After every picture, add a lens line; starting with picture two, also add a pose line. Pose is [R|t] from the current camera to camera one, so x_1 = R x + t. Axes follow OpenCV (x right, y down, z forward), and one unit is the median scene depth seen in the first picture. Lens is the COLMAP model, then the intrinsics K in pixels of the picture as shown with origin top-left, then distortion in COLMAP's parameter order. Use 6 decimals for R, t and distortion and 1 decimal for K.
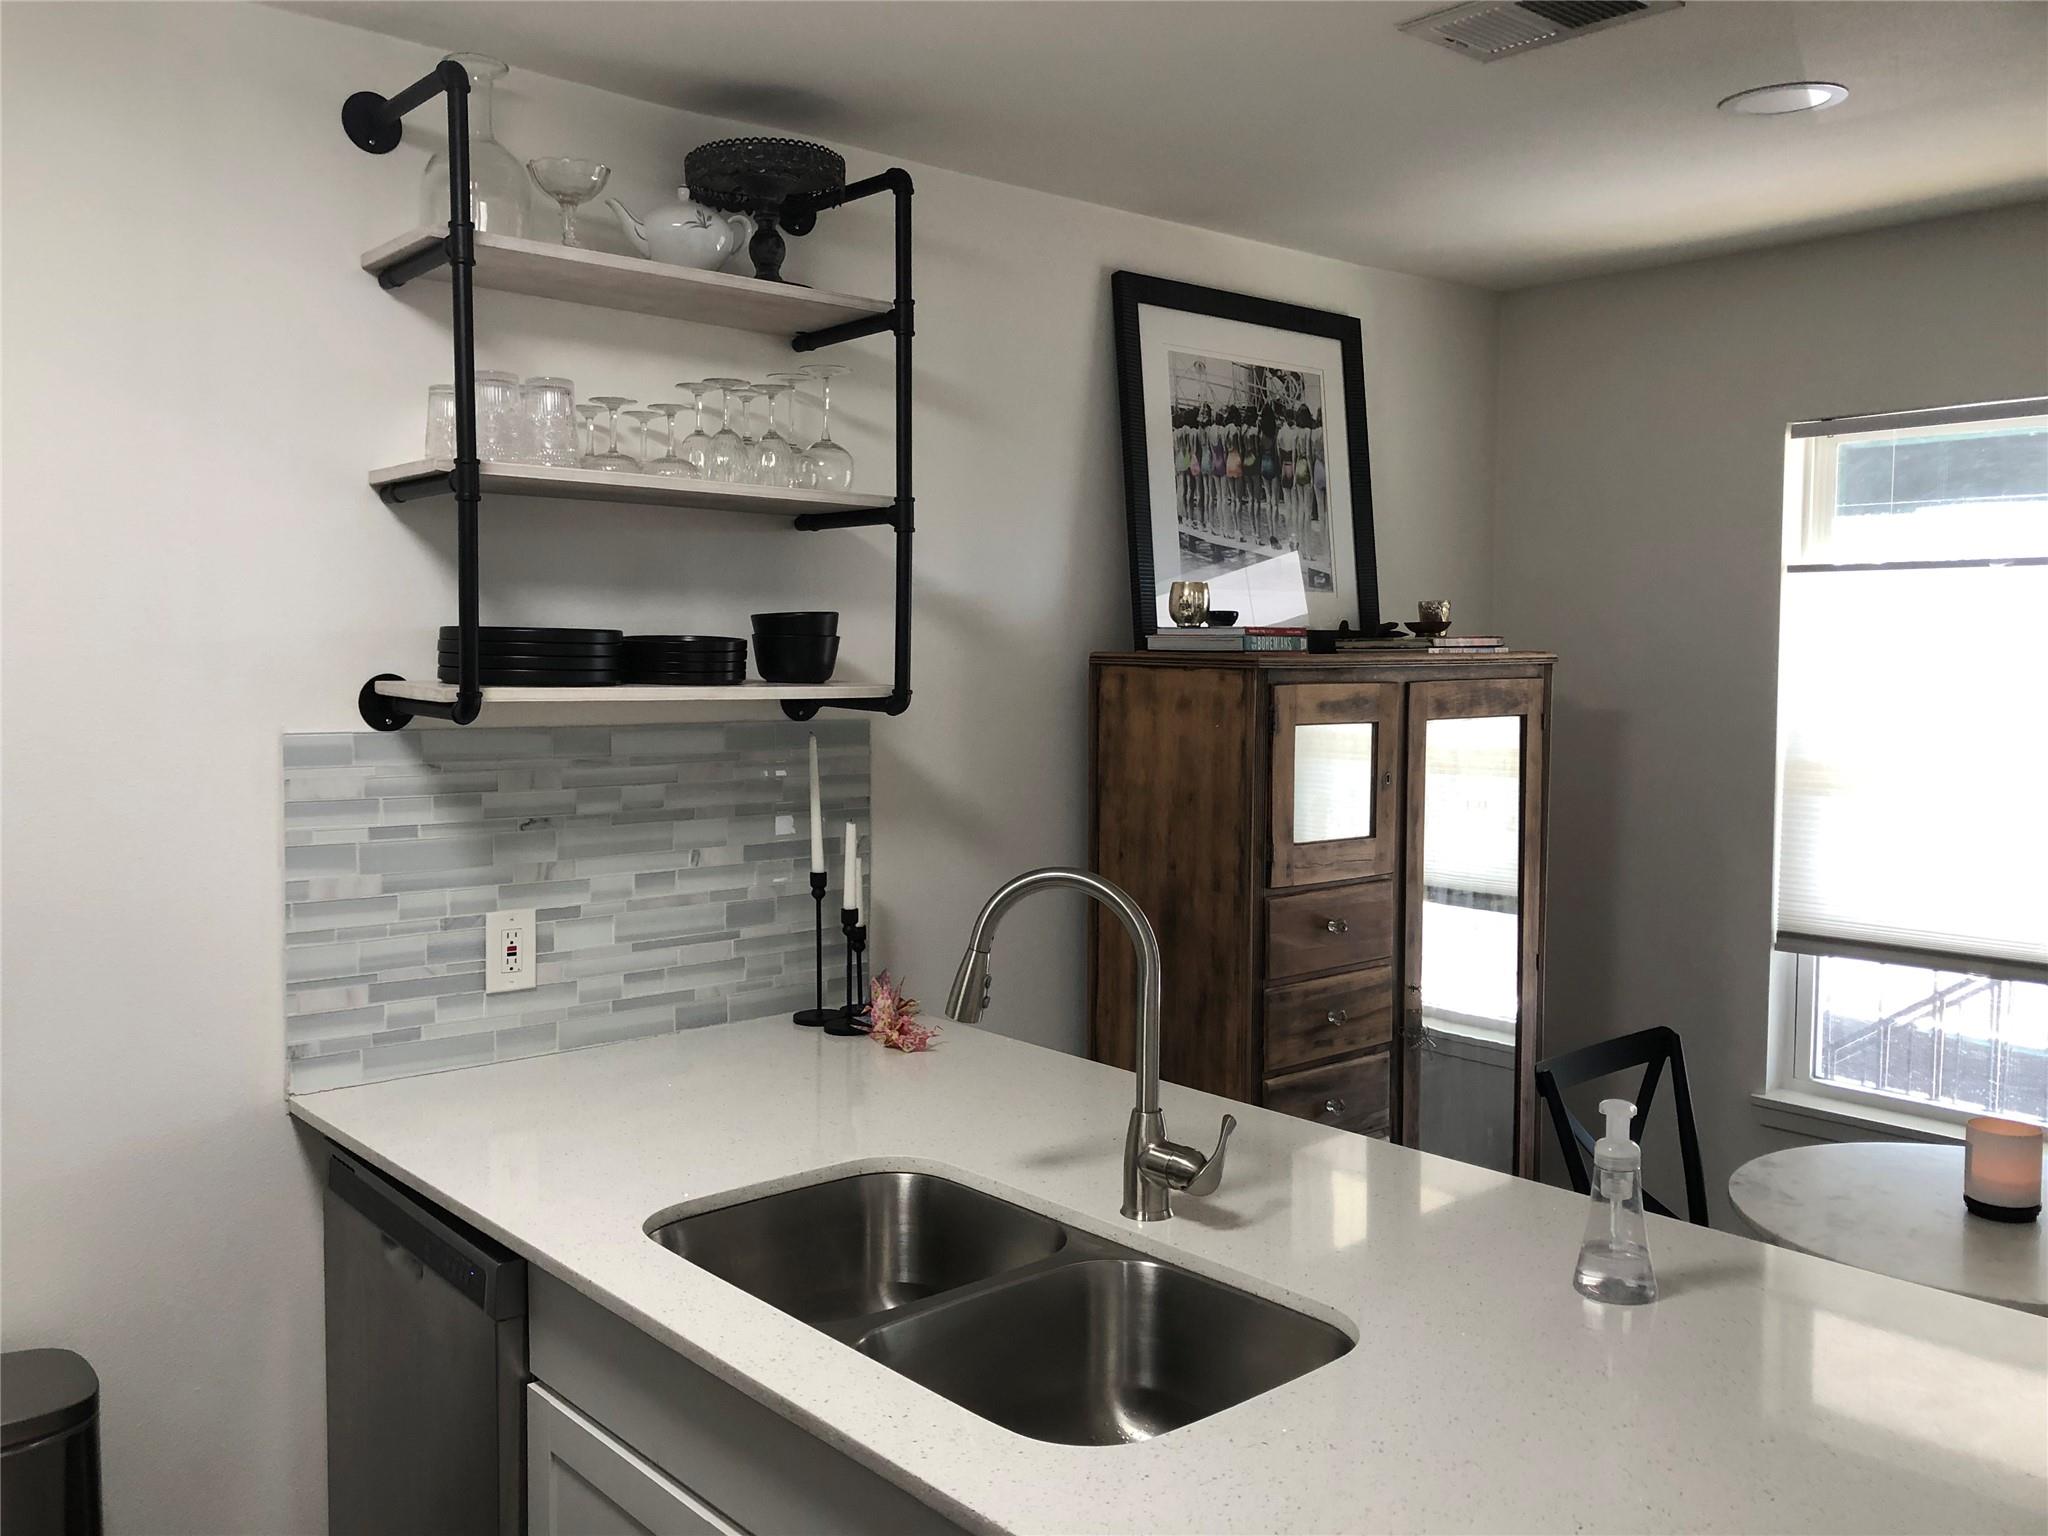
lens RADIAL K [[1680.9, 0, 1028.6], [0, 1680.9, 757.9], [0, 0, 1]] dist [0.085327, -0.120072]
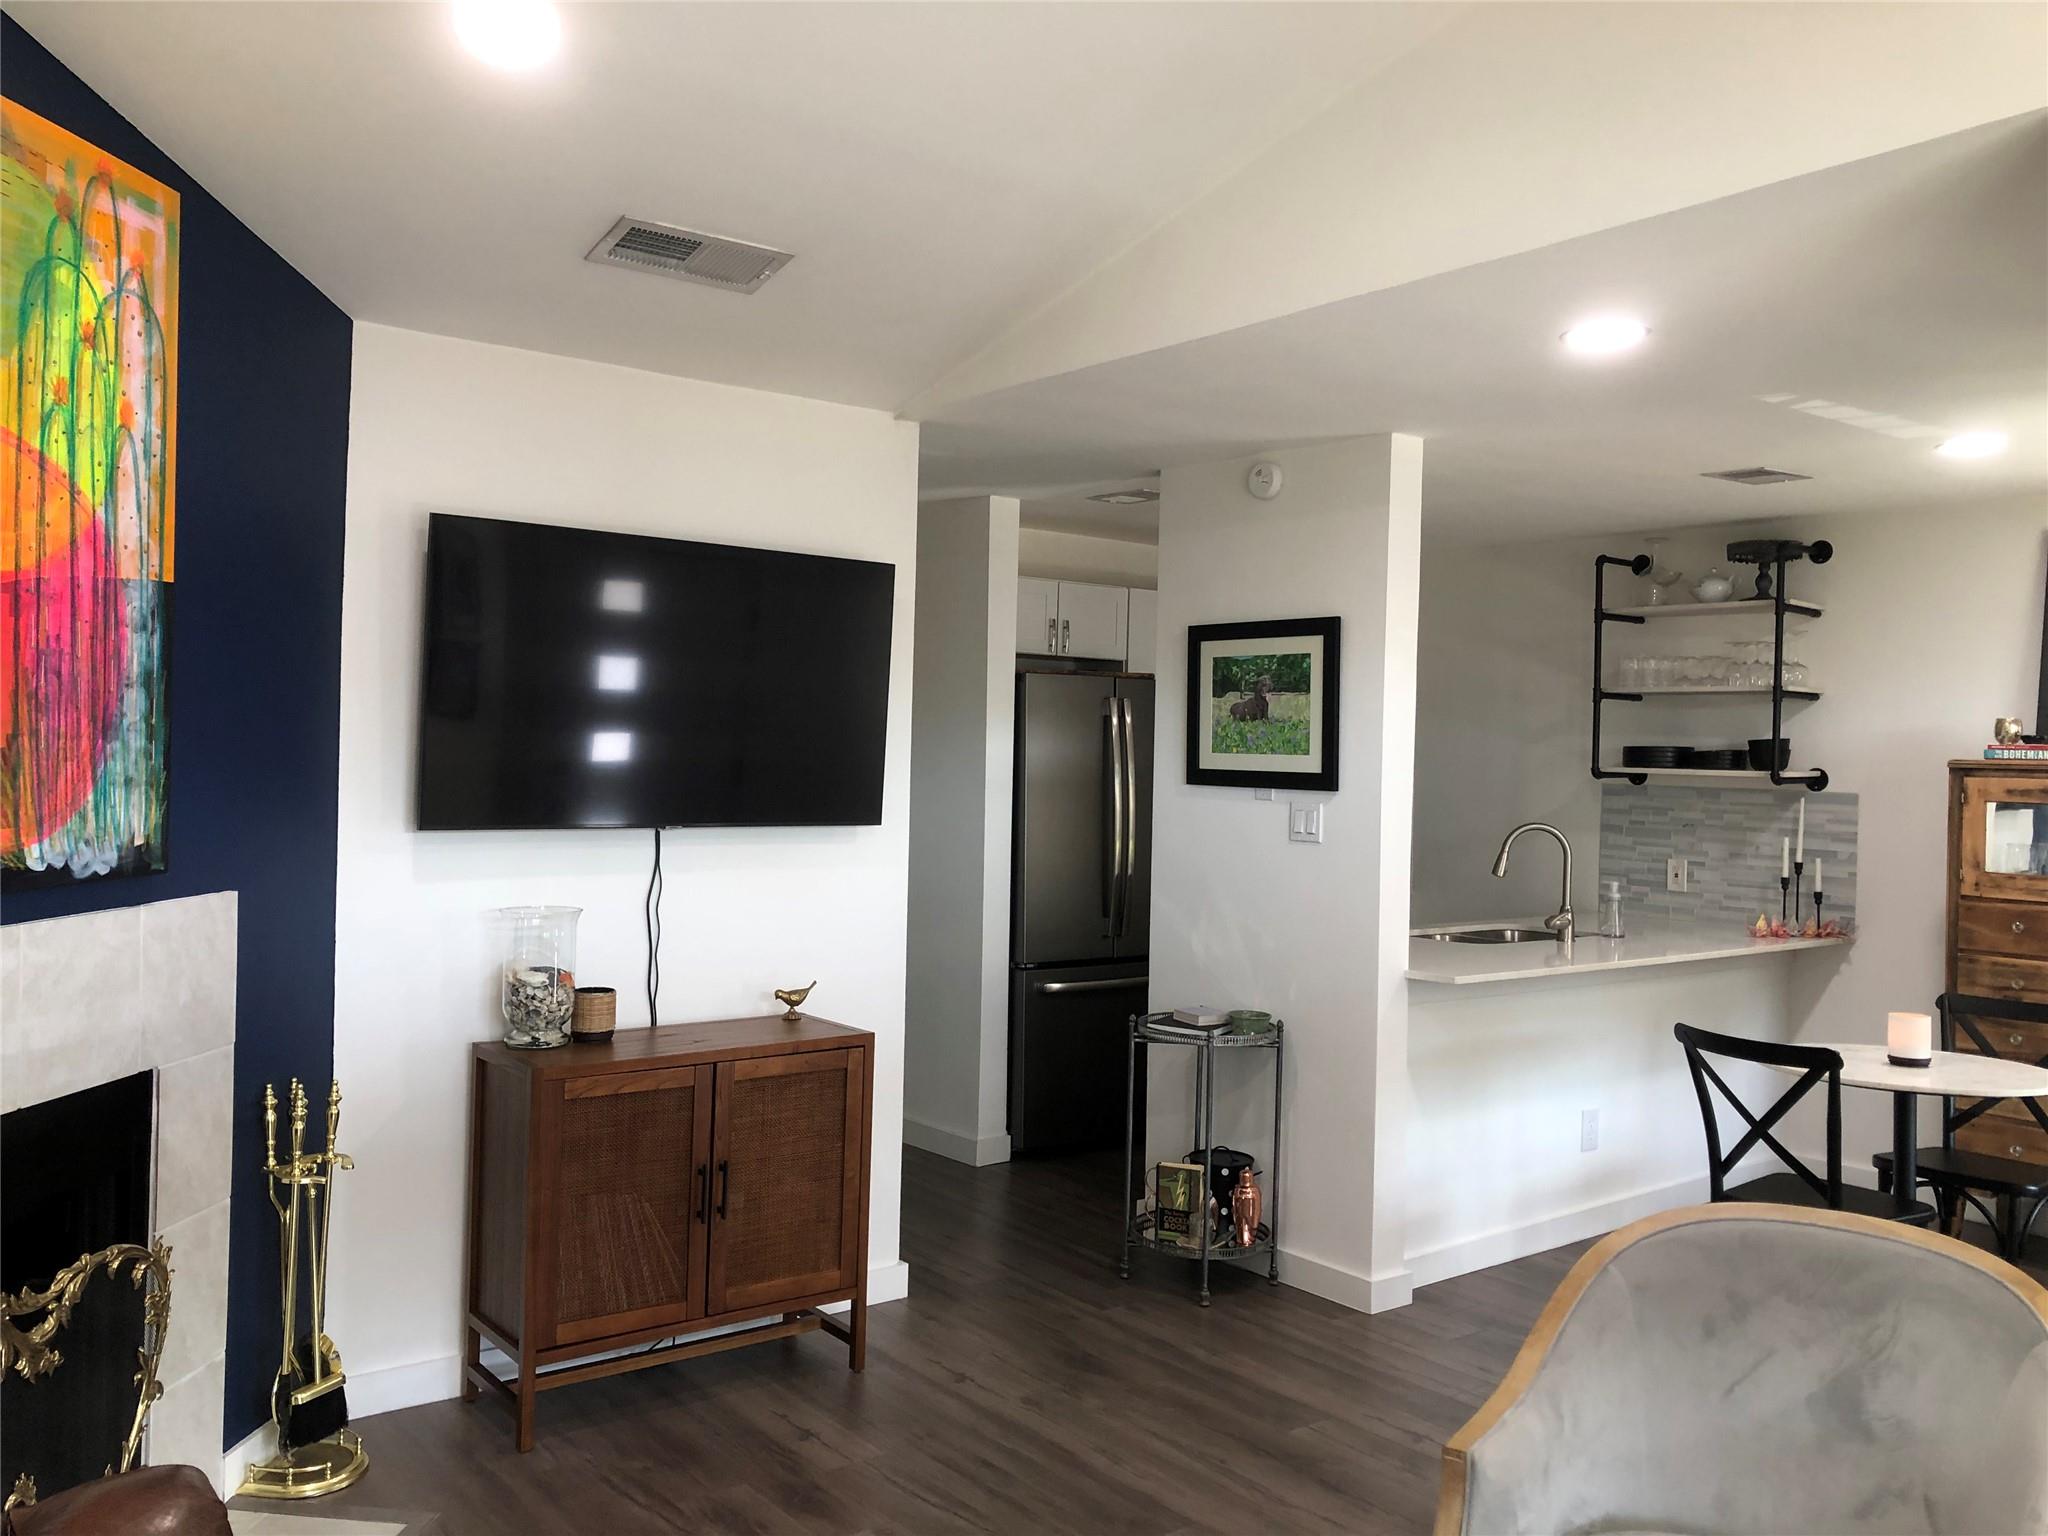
lens RADIAL K [[1680.9, 0, 1028.6], [0, 1680.9, 757.9], [0, 0, 1]] dist [0.085327, -0.120072]
pose [[-0.015535, -0.001010, -0.999879, 2.089541], [-0.085821, 0.996311, 0.000327, 0.020975], [0.996189, 0.085816, -0.015564, 0.066607]]
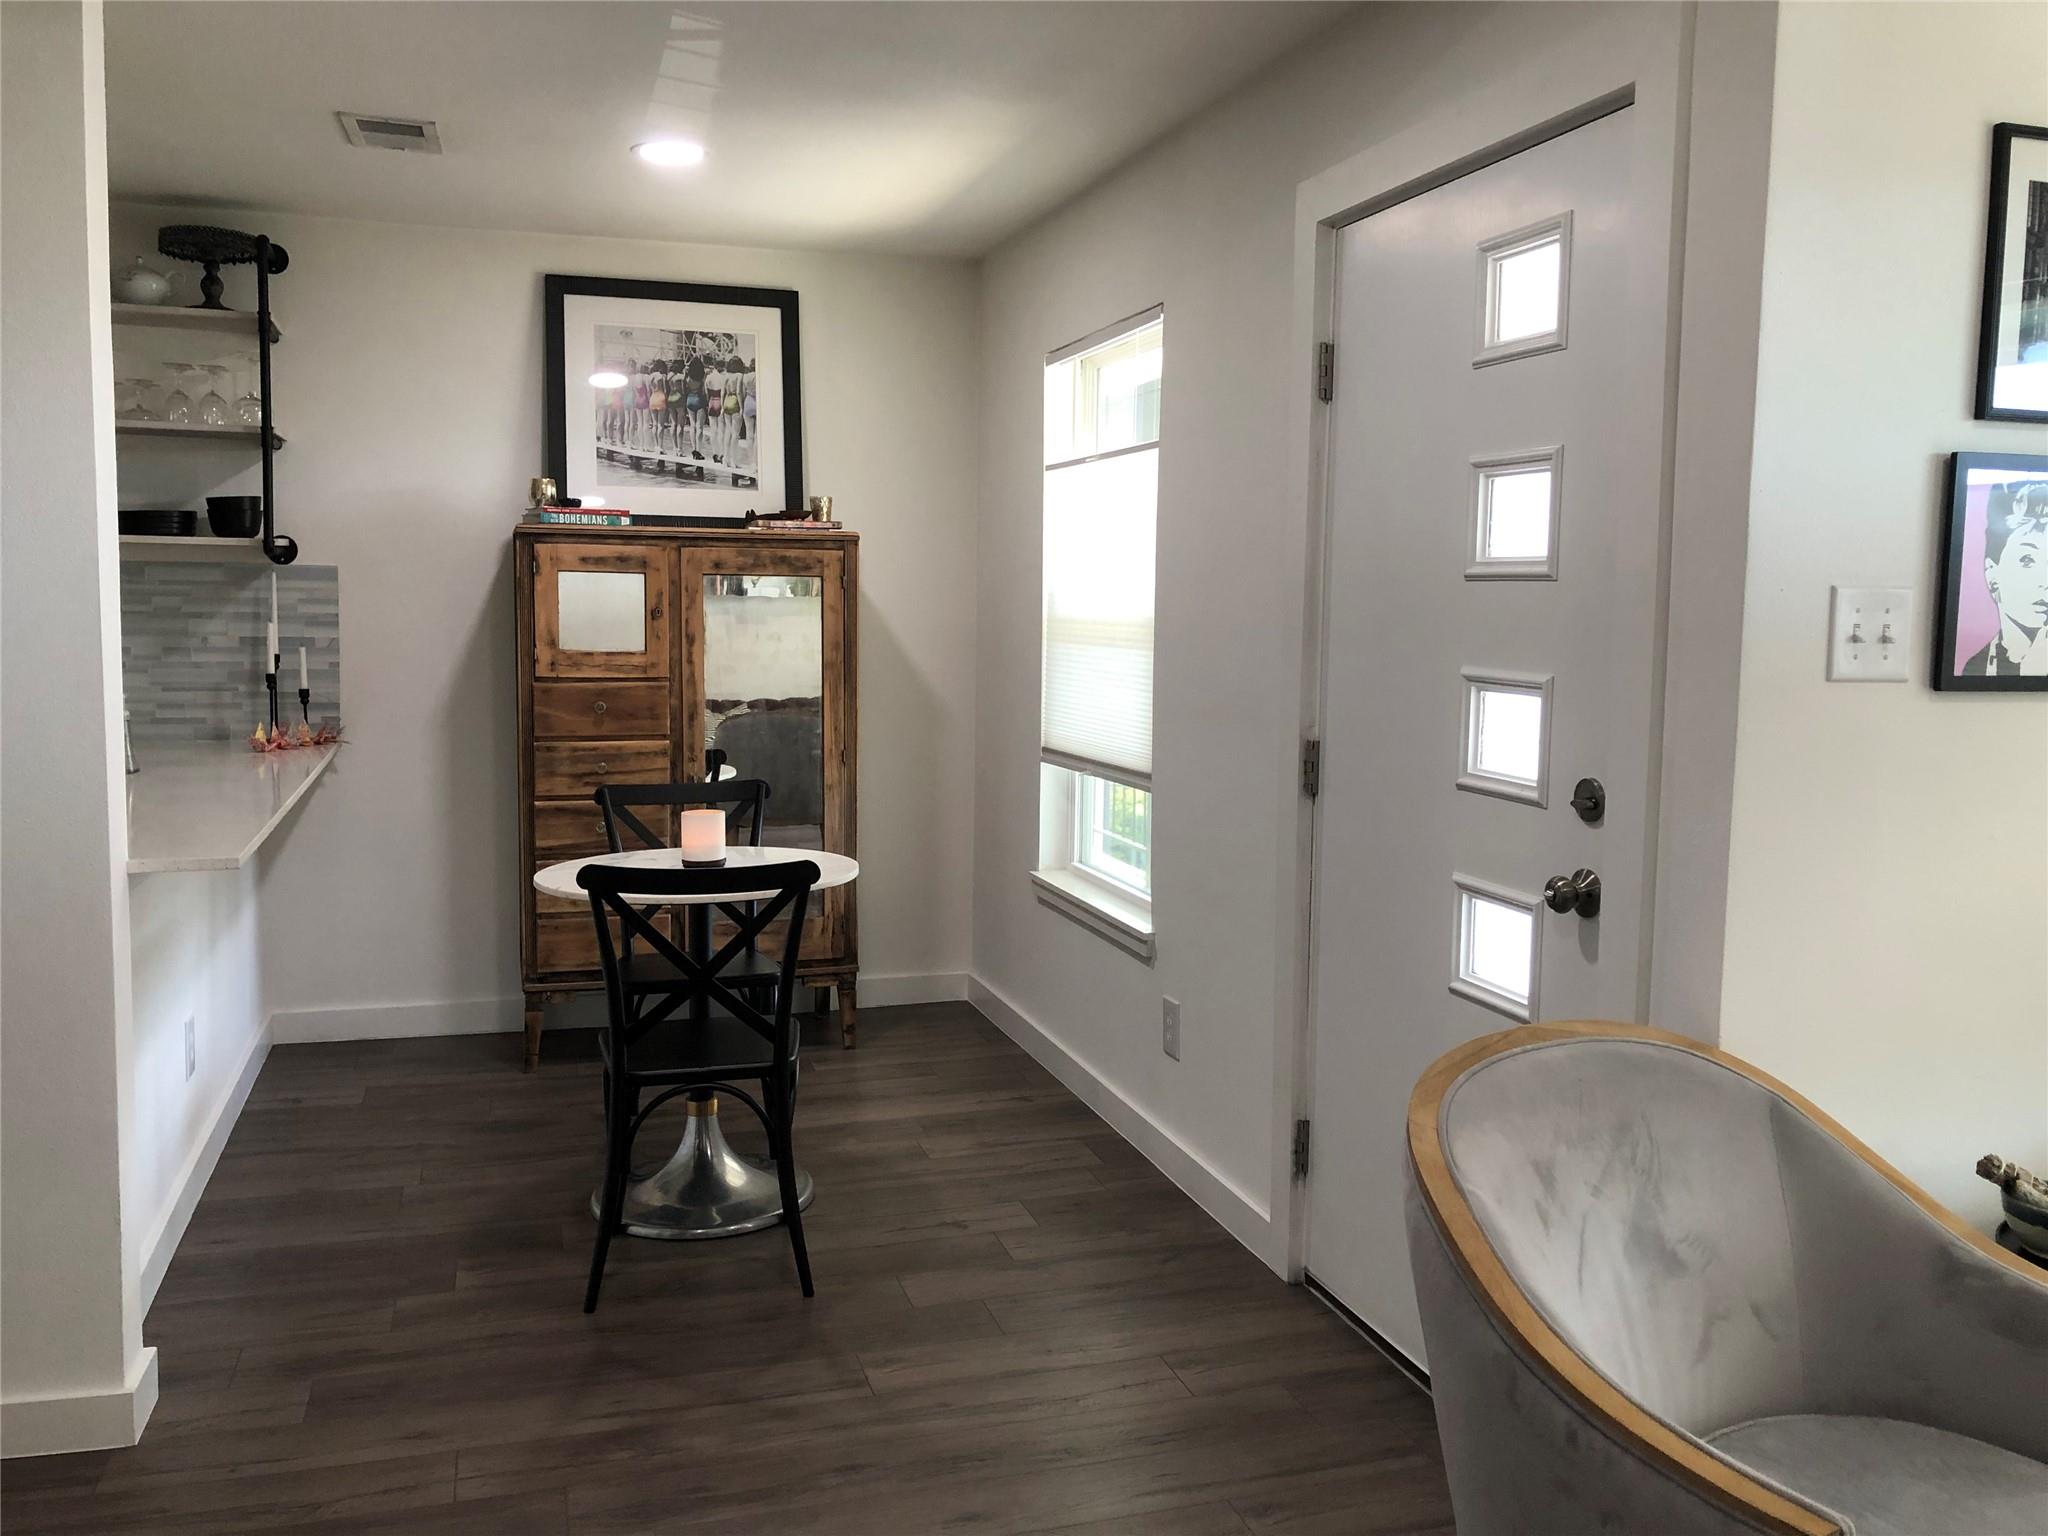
lens RADIAL K [[1651.8, 0, 1024.0], [0, 1651.8, 768.0], [0, 0, 1]] dist [0.001302, -0.006210]
pose [[0.924934, 0.049089, -0.376945, 1.235722], [-0.035894, 0.998475, 0.041956, 0.088996], [0.378430, -0.025276, 0.925285, -0.252342]]
